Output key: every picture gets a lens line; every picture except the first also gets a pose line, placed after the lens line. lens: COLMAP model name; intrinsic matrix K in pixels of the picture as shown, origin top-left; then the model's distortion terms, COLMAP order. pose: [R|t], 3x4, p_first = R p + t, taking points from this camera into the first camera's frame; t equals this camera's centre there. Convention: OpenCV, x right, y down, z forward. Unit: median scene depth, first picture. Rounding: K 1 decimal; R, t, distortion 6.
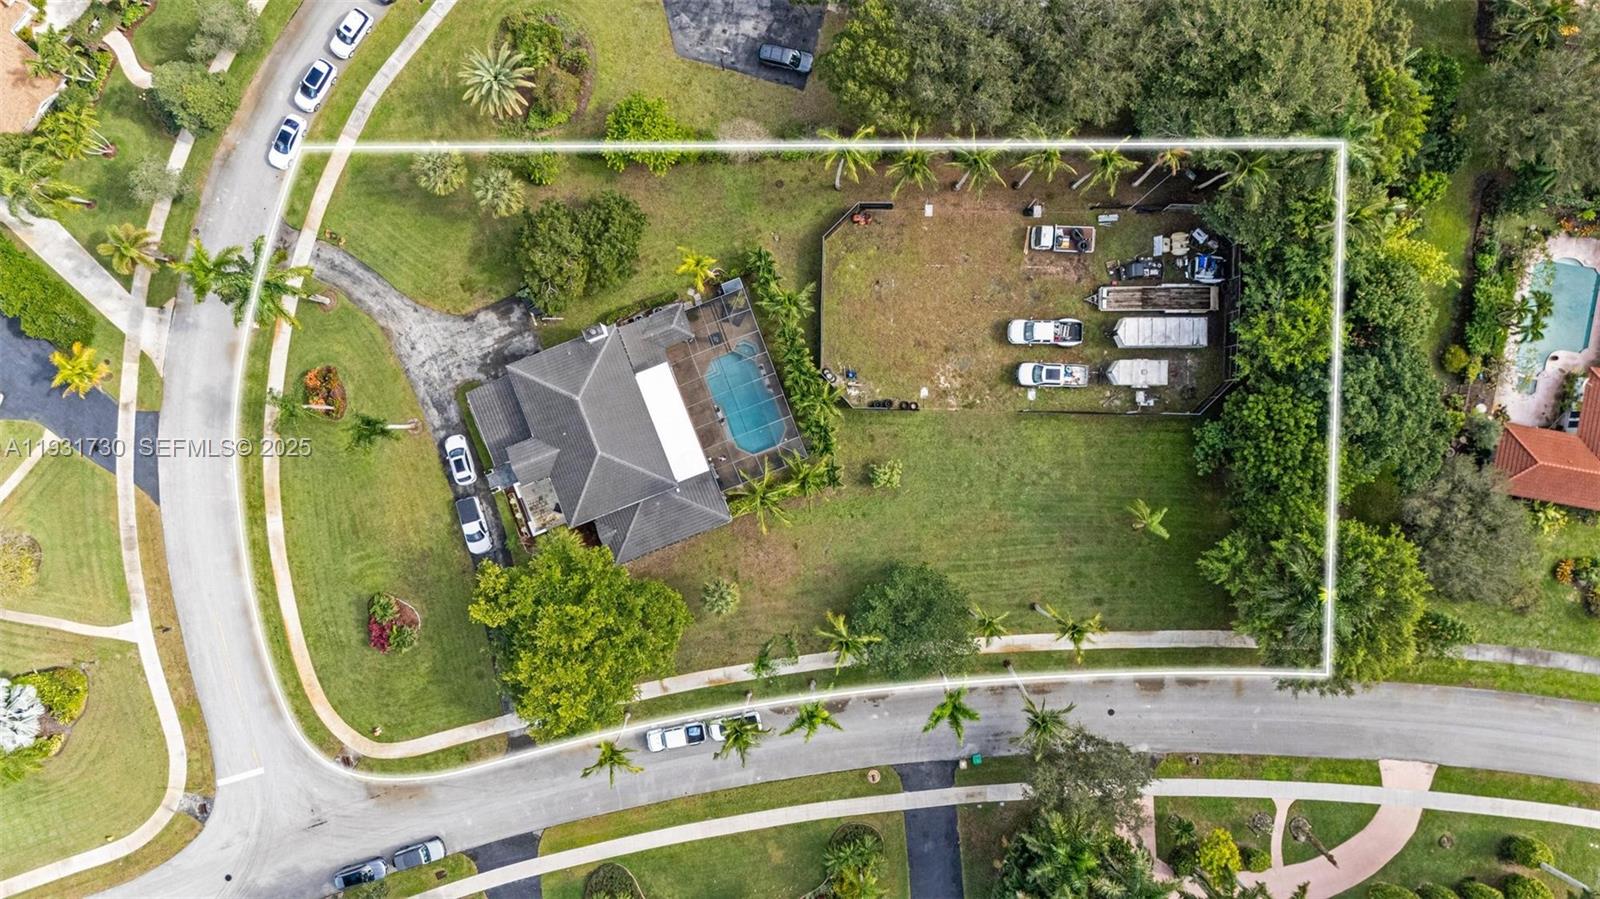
lens RADIAL K [[1157.0, 0, 794.8], [0, 1157.0, 452.3], [0, 0, 1]] dist [0.059319, -0.058282]
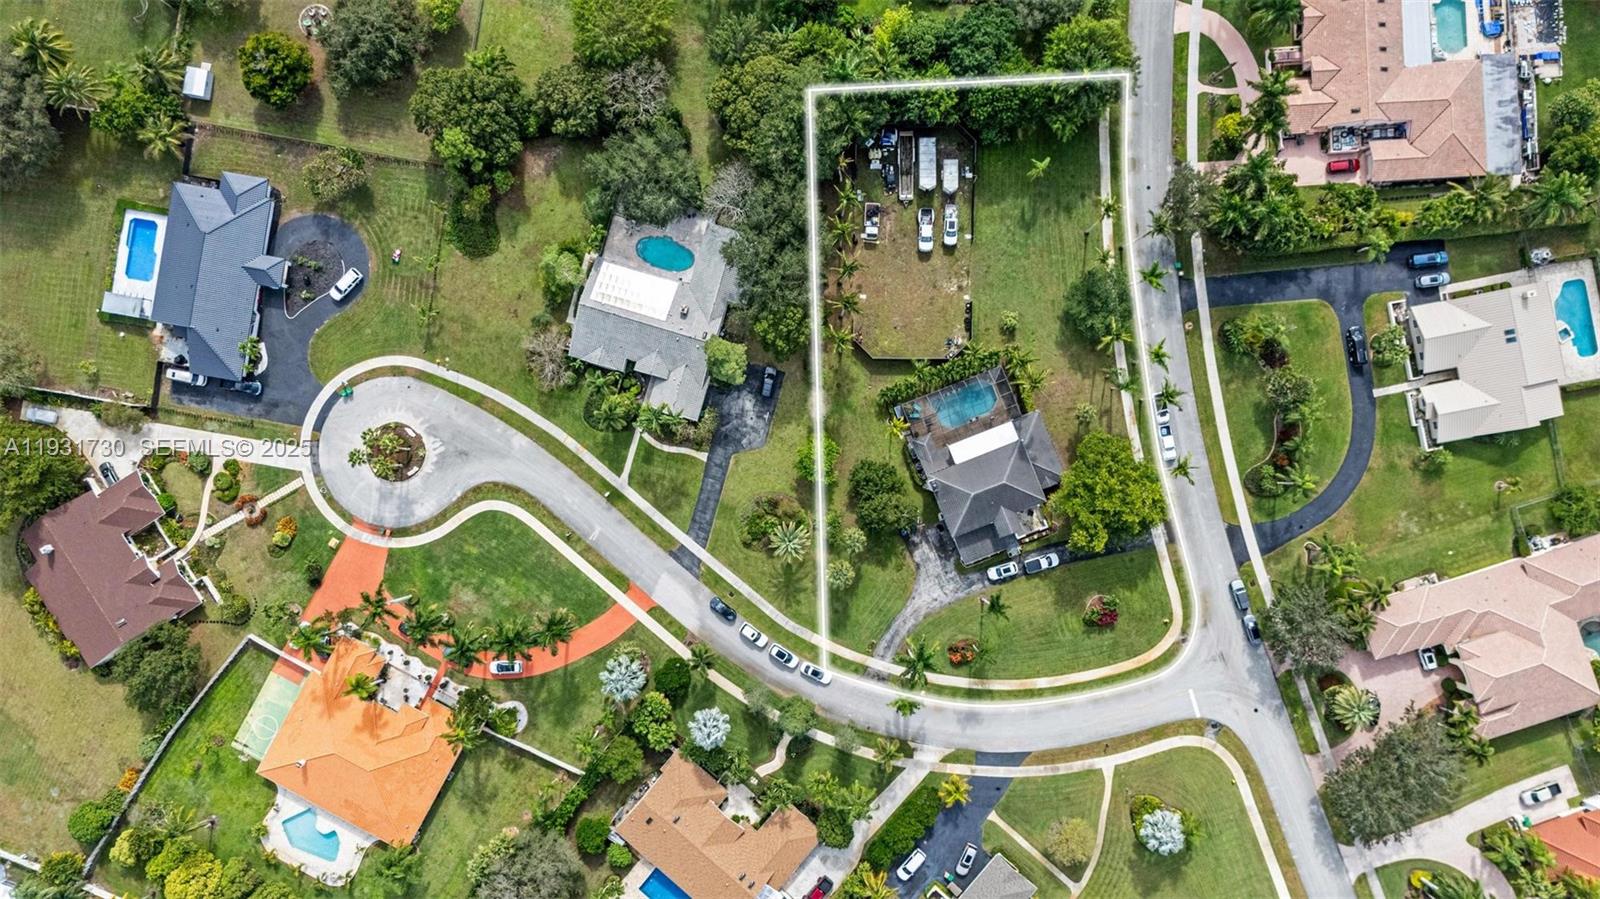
lens RADIAL K [[1157.0, 0, 794.8], [0, 1157.0, 452.3], [0, 0, 1]] dist [0.059319, -0.058282]
pose [[-0.006852, -0.999420, 0.033348, -0.169751], [0.999453, -0.007924, -0.032123, -0.243523], [0.032368, 0.033110, 0.998927, -0.712956]]
